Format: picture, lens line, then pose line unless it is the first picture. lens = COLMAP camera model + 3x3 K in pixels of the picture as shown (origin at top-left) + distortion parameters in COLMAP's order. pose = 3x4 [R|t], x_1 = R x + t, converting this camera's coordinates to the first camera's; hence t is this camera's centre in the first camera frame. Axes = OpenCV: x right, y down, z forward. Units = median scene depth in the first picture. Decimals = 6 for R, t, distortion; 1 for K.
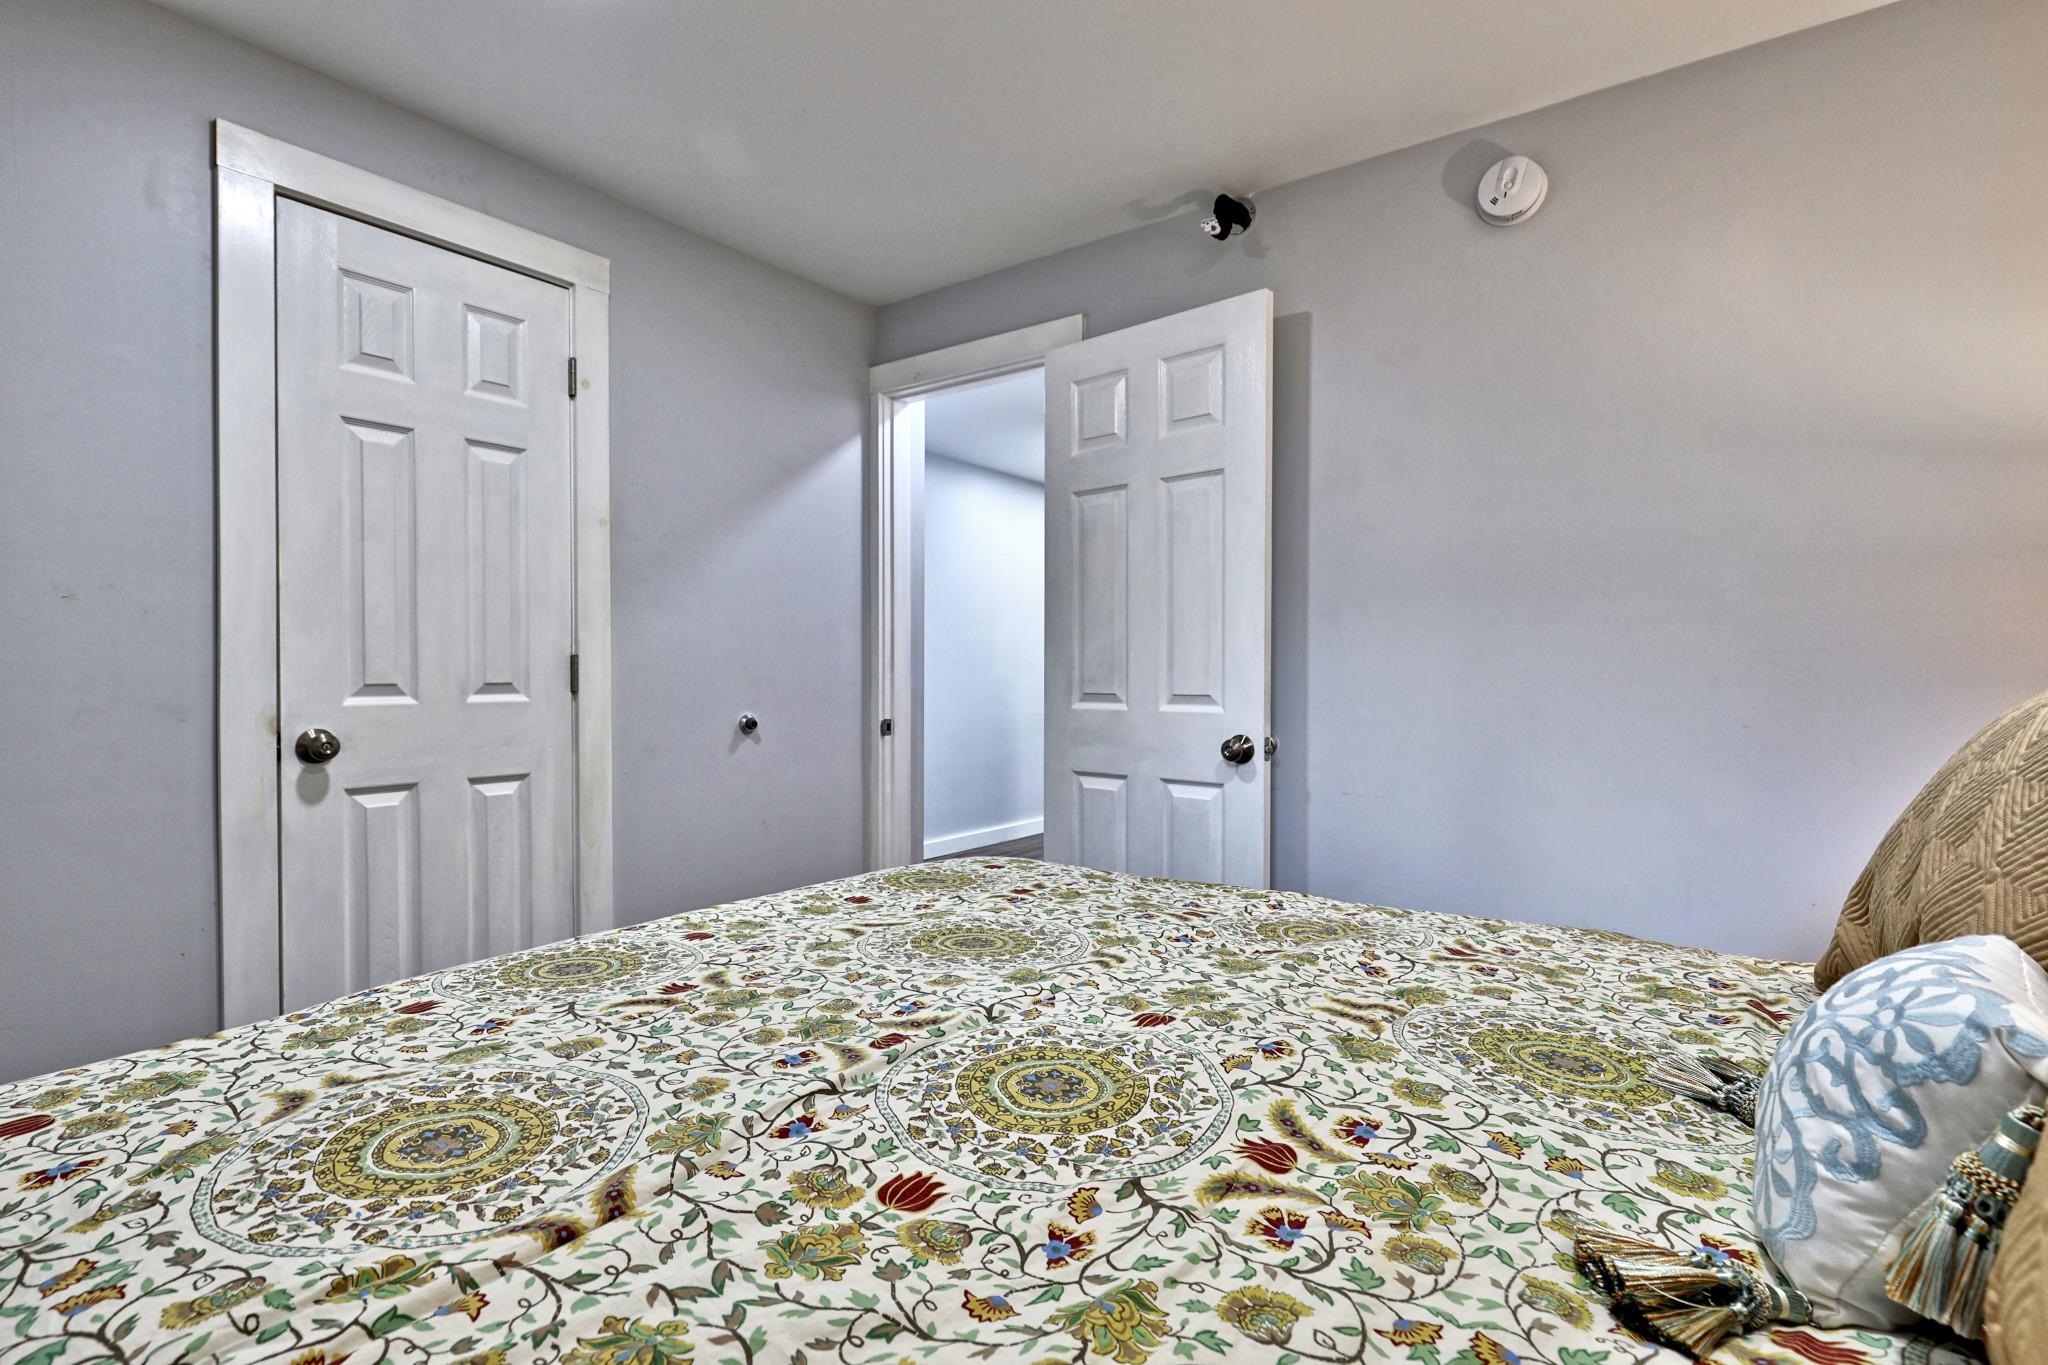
lens RADIAL K [[986.1, 0, 1030.6], [0, 986.1, 679.2], [0, 0, 1]] dist [-0.000868, -0.000233]
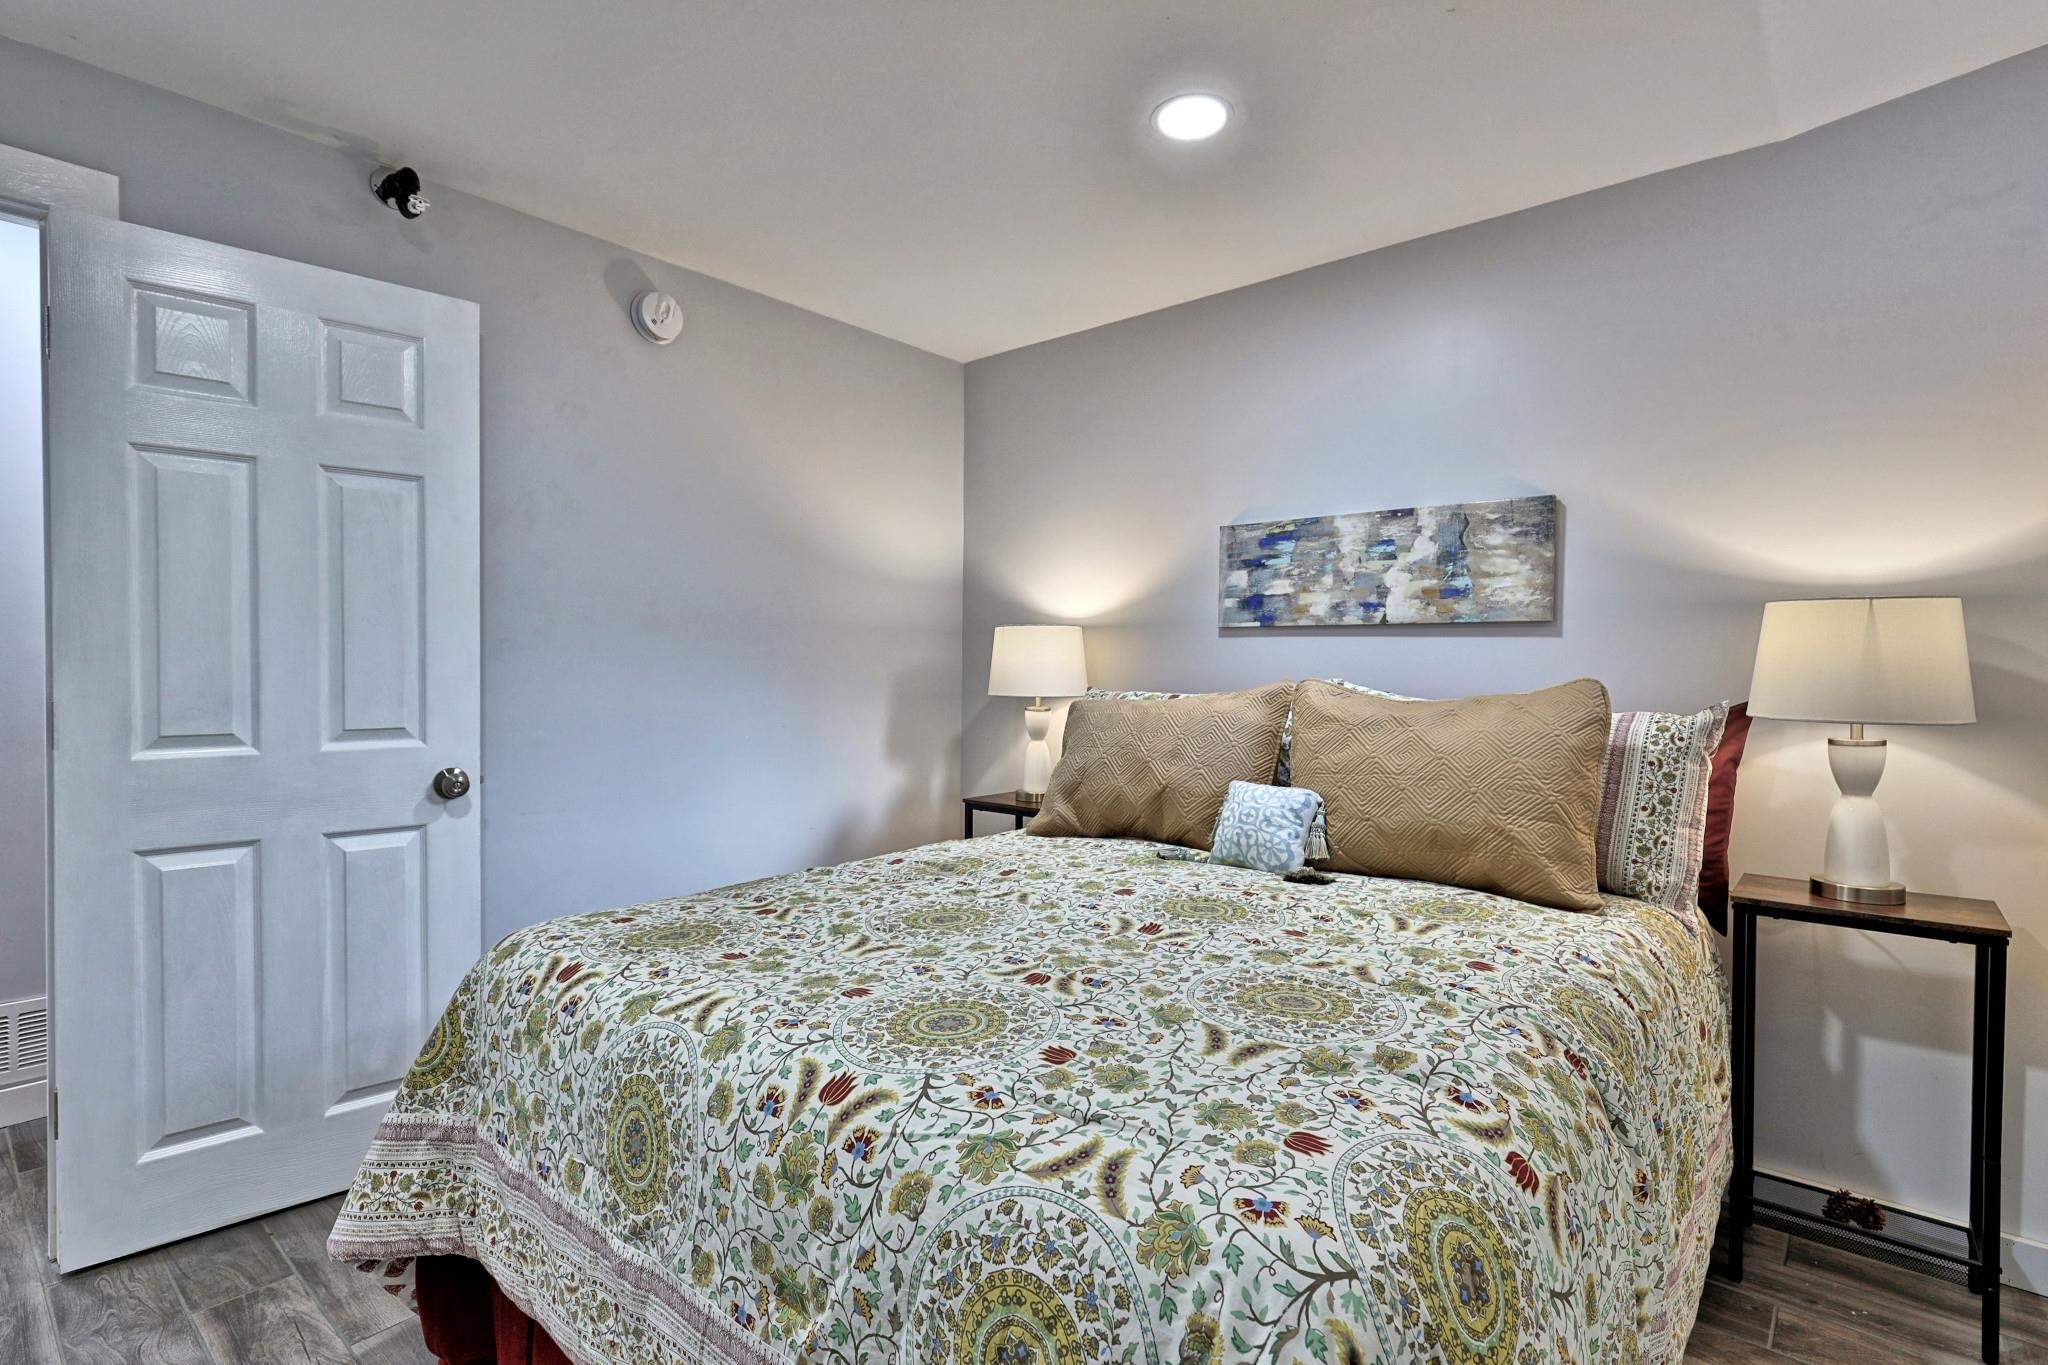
lens RADIAL K [[958.4, 0, 1054.1], [0, 958.4, 683.6], [0, 0, 1]] dist [0.001318, -0.000096]
pose [[0.080866, -0.014743, 0.996616, -0.701551], [0.000439, 0.999891, 0.014756, -0.040181], [-0.996725, -0.000756, 0.080864, 0.383725]]
